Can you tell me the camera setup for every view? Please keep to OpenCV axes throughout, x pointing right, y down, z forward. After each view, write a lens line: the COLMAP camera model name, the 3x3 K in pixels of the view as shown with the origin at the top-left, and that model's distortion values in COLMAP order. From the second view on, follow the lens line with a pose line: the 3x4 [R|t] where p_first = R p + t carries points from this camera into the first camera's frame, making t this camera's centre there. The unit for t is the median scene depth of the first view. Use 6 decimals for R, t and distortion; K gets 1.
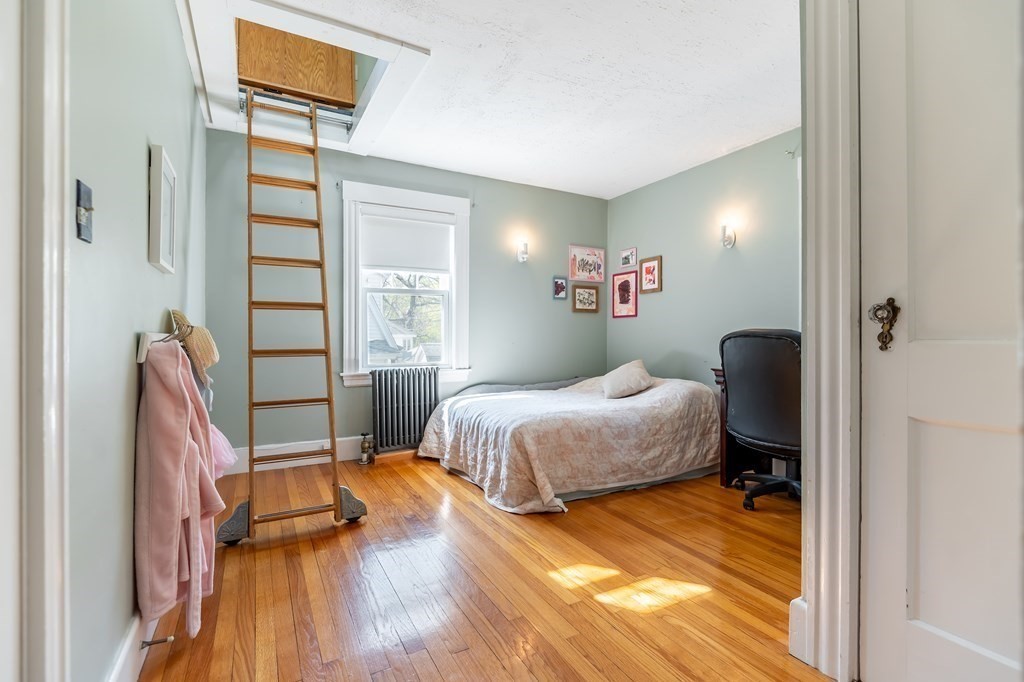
lens RADIAL K [[471.8, 0, 512.4], [0, 471.8, 339.2], [0, 0, 1]] dist [0.000481, -0.005578]
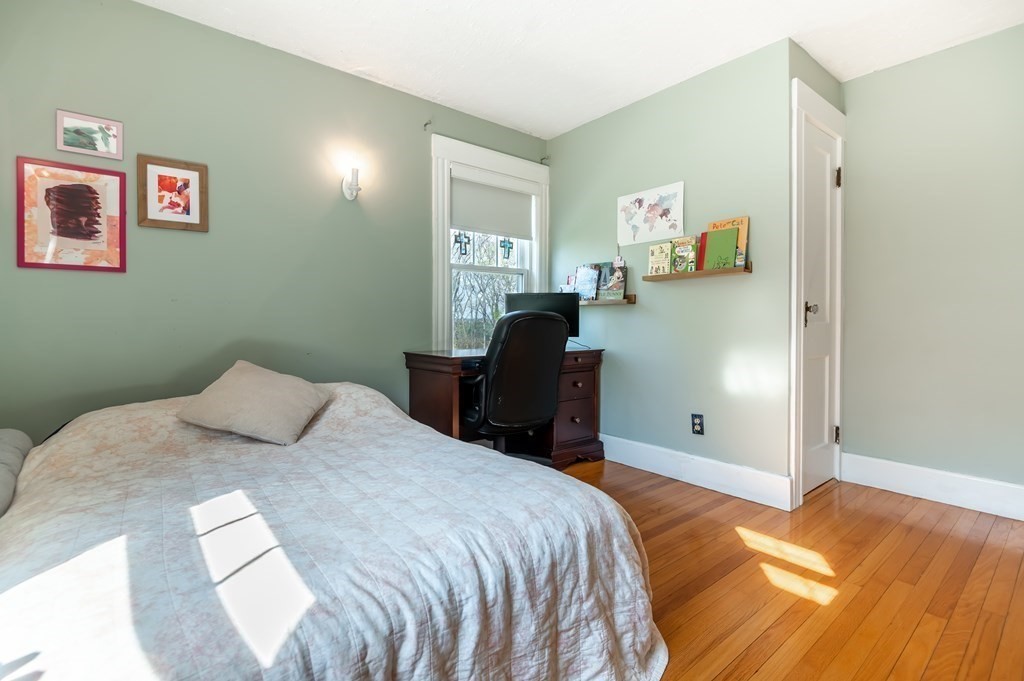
lens RADIAL K [[471.8, 0, 512.0], [0, 471.8, 330.1], [0, 0, 1]] dist [0.000481, -0.005578]
pose [[-0.177568, -0.019214, 0.983921, -0.263950], [-0.001613, 0.999814, 0.019234, -0.000076], [-0.984107, 0.001829, -0.177566, 0.704369]]
